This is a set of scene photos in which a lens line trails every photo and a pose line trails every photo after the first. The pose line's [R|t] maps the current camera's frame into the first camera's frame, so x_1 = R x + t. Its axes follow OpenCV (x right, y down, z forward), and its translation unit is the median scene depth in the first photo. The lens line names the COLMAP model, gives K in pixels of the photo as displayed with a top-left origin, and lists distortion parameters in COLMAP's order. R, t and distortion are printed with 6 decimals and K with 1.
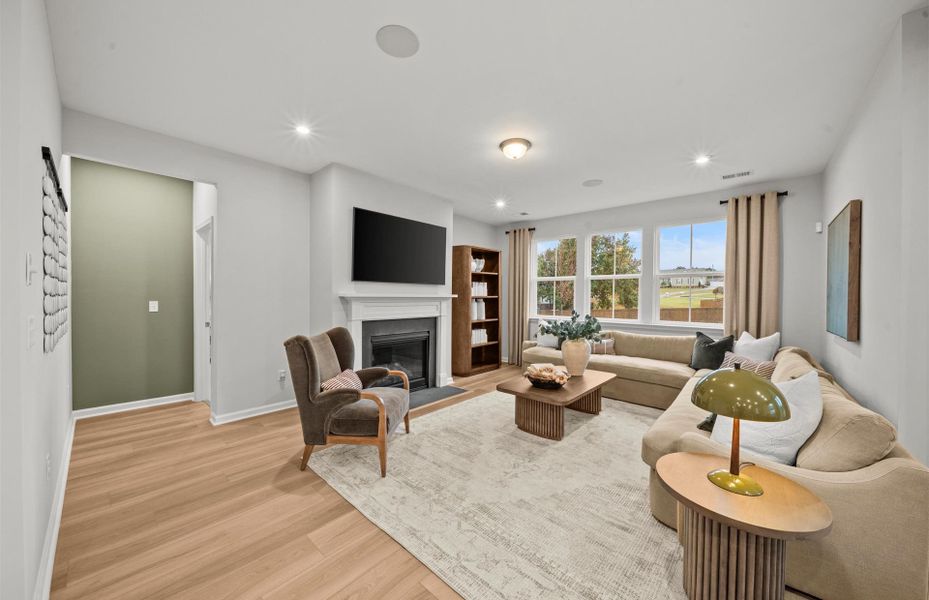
lens RADIAL K [[327.1, 0, 468.5], [0, 327.1, 298.5], [0, 0, 1]] dist [-0.006104, -0.000270]
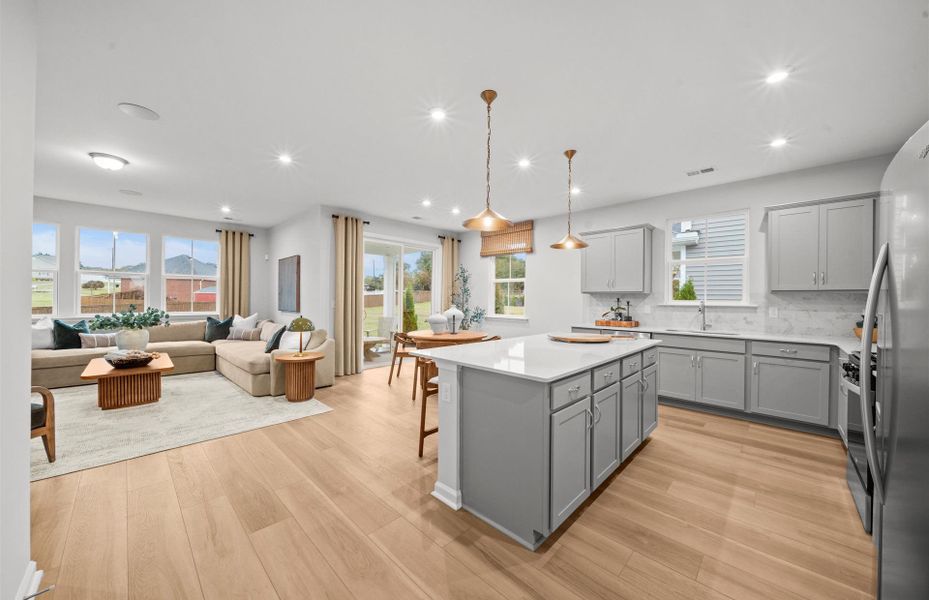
lens RADIAL K [[327.1, 0, 464.3], [0, 327.1, 299.6], [0, 0, 1]] dist [-0.006104, -0.000270]
pose [[0.040609, -0.011143, 0.999113, -0.610593], [-0.003180, 0.999931, 0.011281, 0.002984], [-0.999170, -0.003635, 0.040571, -0.181953]]
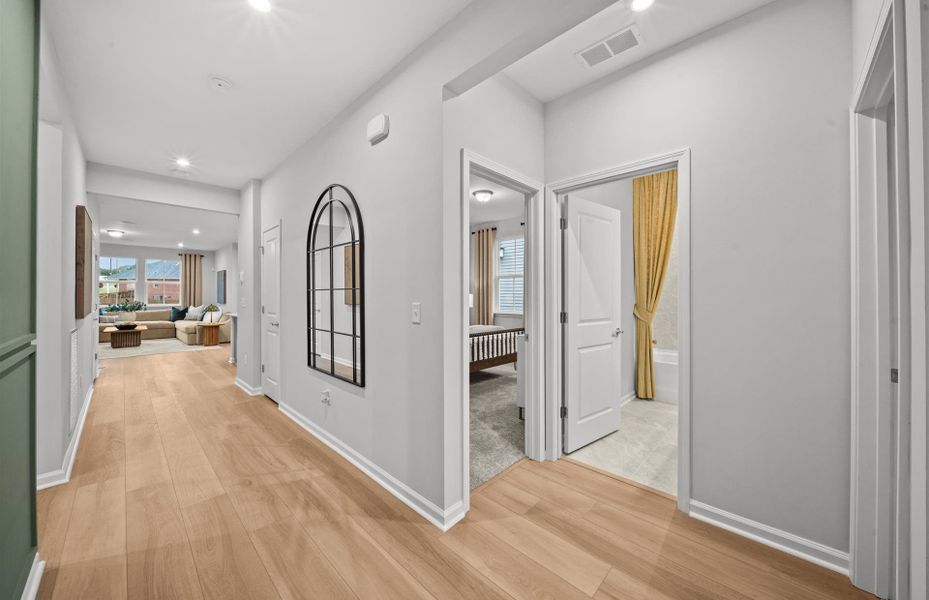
lens RADIAL K [[327.1, 0, 465.1], [0, 327.1, 293.9], [0, 0, 1]] dist [-0.006104, -0.000270]
pose [[0.036362, -0.005624, 0.999323, -1.437503], [0.007305, 0.999959, 0.005362, 0.004623], [-0.999312, 0.007105, 0.036401, -1.117824]]
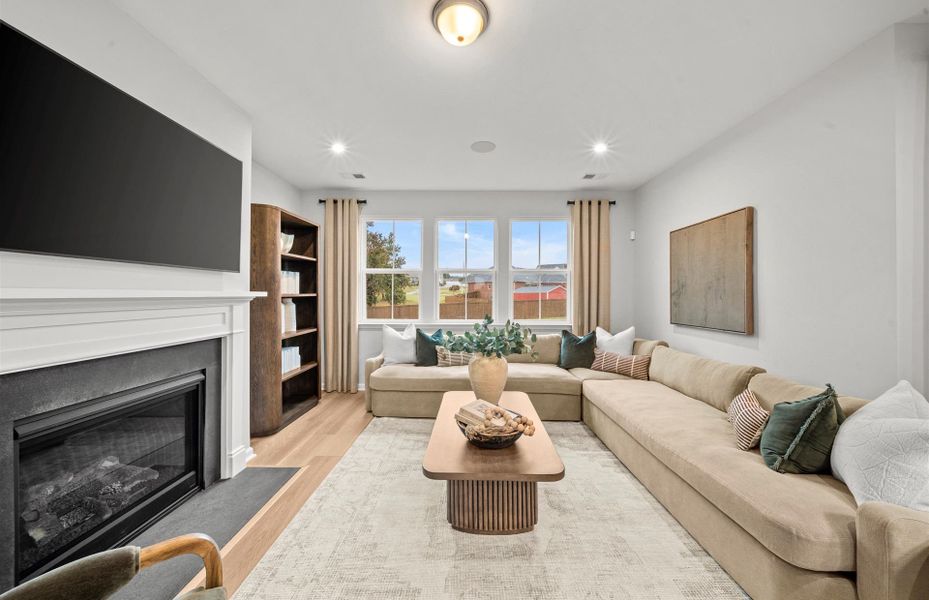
lens RADIAL K [[327.1, 0, 463.5], [0, 327.1, 293.5], [0, 0, 1]] dist [-0.006104, -0.000270]
pose [[0.761754, -0.003234, 0.647859, -0.134729], [0.007070, 0.999969, -0.003321, -0.004686], [-0.647828, 0.007110, 0.761753, 0.382031]]
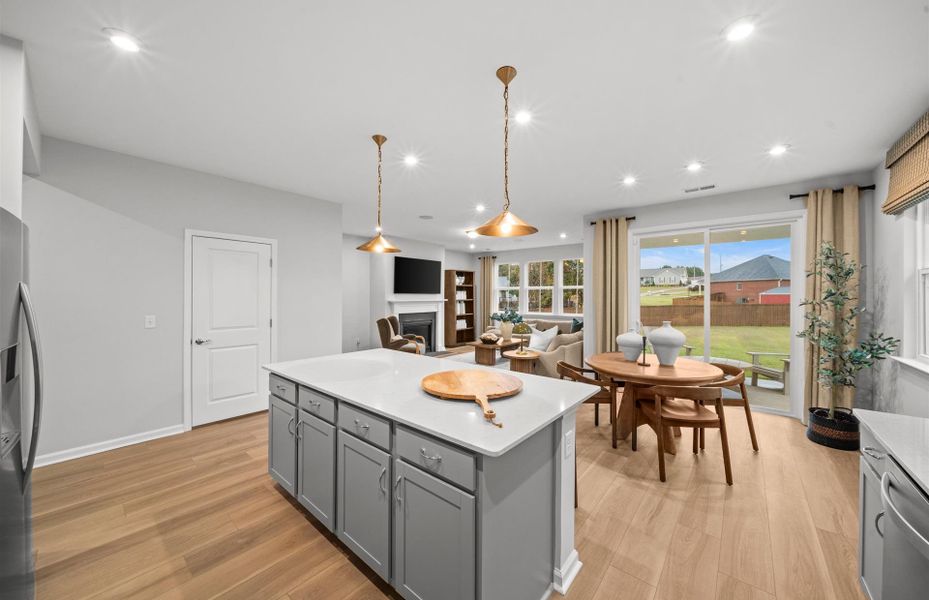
lens RADIAL K [[333.5, 0, 471.8], [0, 333.5, 297.6], [0, 0, 1]] dist [-0.008116, -0.000169]
pose [[0.999462, -0.006316, 0.032189, 0.038413], [0.006272, 0.999979, 0.001444, -0.022121], [-0.032198, -0.001242, 0.999481, -0.792254]]
